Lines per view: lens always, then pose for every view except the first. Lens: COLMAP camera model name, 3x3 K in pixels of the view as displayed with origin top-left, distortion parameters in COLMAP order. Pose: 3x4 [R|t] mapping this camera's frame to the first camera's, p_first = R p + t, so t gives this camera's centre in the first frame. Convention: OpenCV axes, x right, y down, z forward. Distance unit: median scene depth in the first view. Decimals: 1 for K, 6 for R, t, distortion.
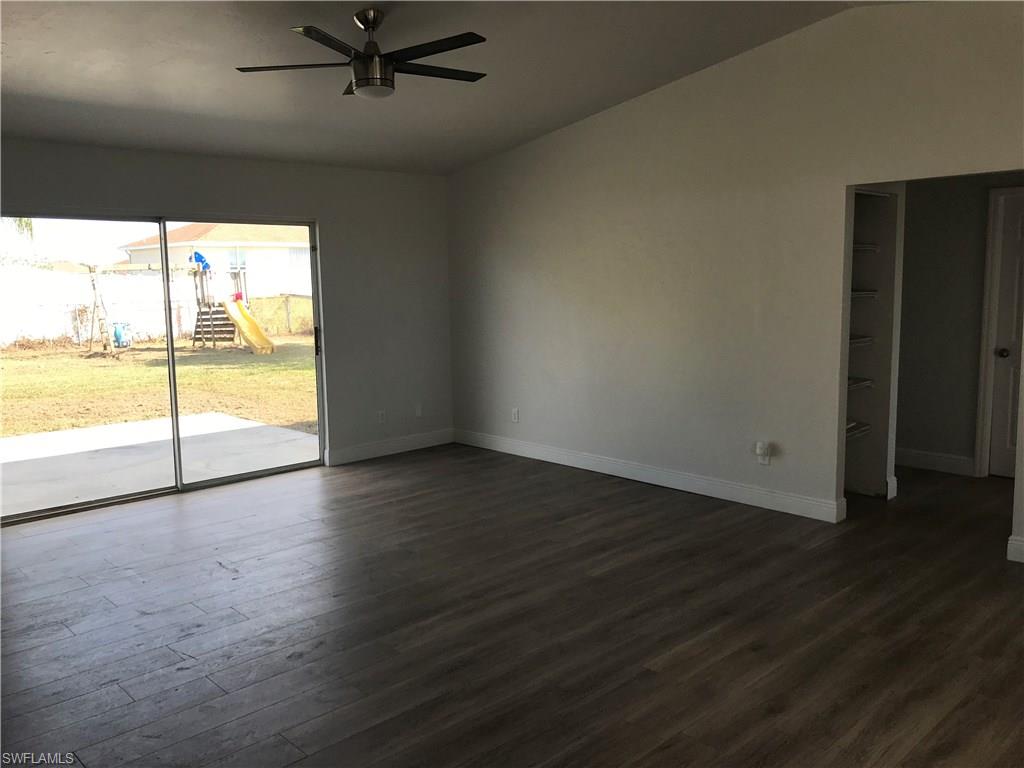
lens RADIAL K [[849.2, 0, 514.5], [0, 849.2, 367.7], [0, 0, 1]] dist [0.012454, 0.002215]
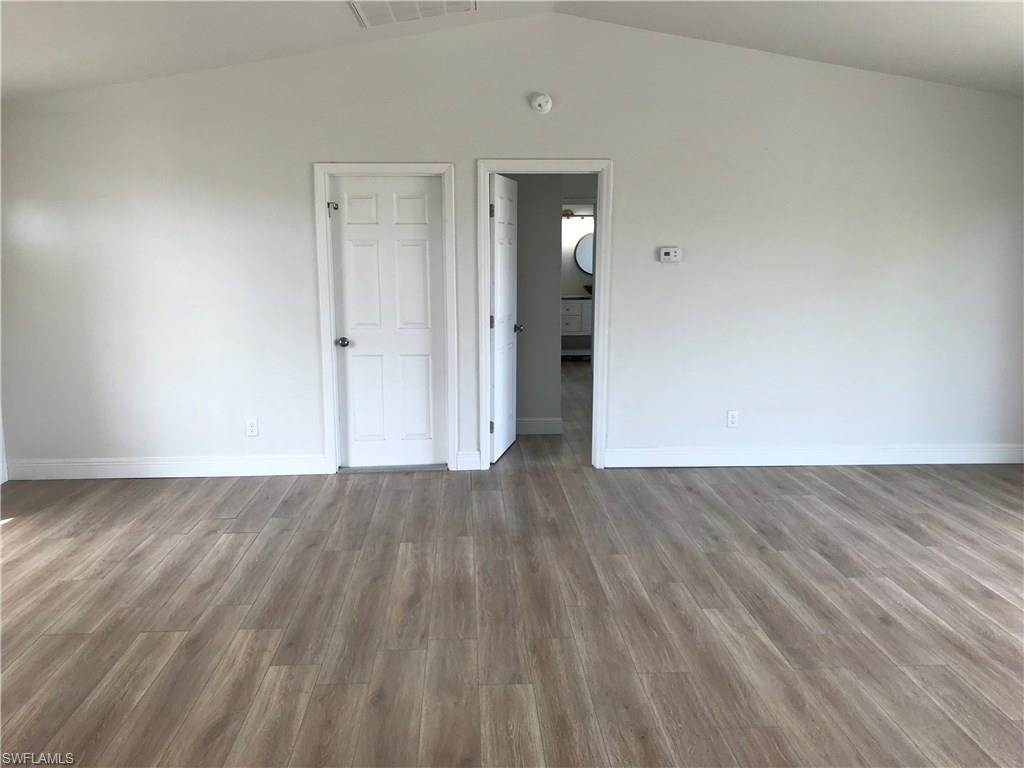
lens RADIAL K [[842.4, 0, 512.0], [0, 842.4, 384.0], [0, 0, 1]] dist [0.000161, -0.001810]
pose [[-0.653343, 0.137192, -0.744528, 0.562954], [-0.074413, 0.967044, 0.243494, -0.126251], [0.753396, 0.214487, -0.621602, 1.051388]]
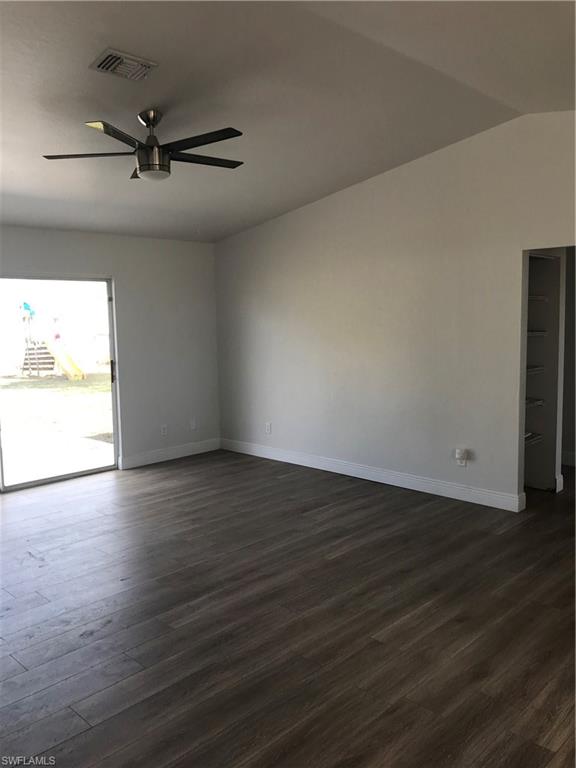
lens RADIAL K [[631.8, 0, 288.0], [0, 631.8, 384.0], [0, 0, 1]] dist [0.000161, -0.001810]
pose [[0.999508, -0.006508, 0.030681, 0.003285], [0.006676, 0.999963, -0.005405, -0.008565], [-0.030644, 0.005607, 0.999515, 0.062894]]
